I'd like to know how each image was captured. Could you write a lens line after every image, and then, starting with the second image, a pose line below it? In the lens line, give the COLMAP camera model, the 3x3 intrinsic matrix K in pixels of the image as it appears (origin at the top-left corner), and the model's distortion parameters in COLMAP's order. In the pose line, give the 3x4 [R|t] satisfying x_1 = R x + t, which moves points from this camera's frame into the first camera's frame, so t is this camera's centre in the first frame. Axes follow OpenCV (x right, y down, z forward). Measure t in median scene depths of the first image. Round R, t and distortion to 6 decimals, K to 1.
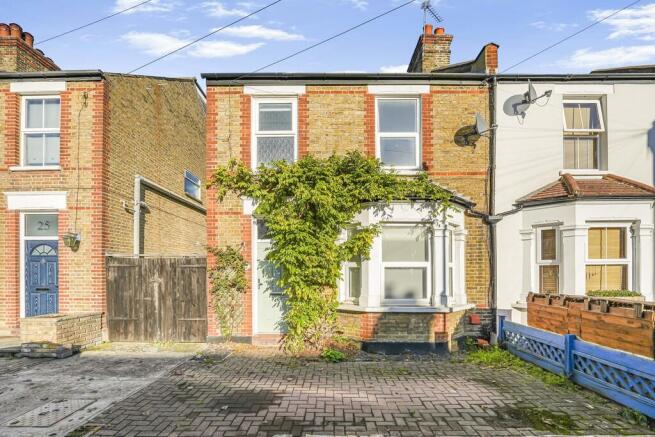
lens RADIAL K [[287.7, 0, 327.8], [0, 287.7, 270.7], [0, 0, 1]] dist [-0.004153, -0.000491]
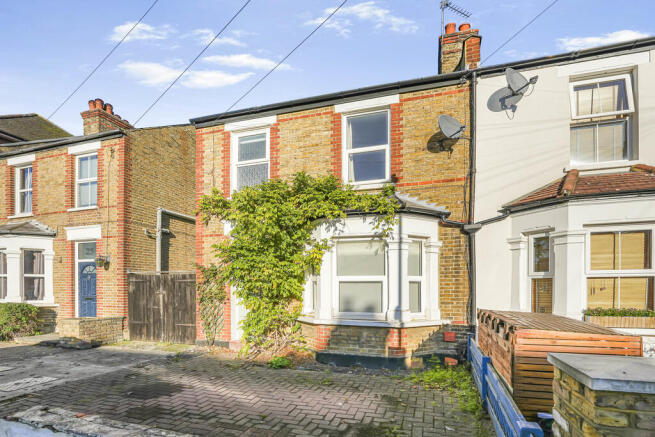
lens RADIAL K [[279.3, 0, 327.5], [0, 279.3, 285.7], [0, 0, 1]] dist [-0.001421, -0.000519]
pose [[0.966620, 0.000438, -0.256215, 0.382419], [0.000291, 0.999996, 0.002808, 0.001075], [0.256215, -0.002789, 0.966616, 0.021654]]
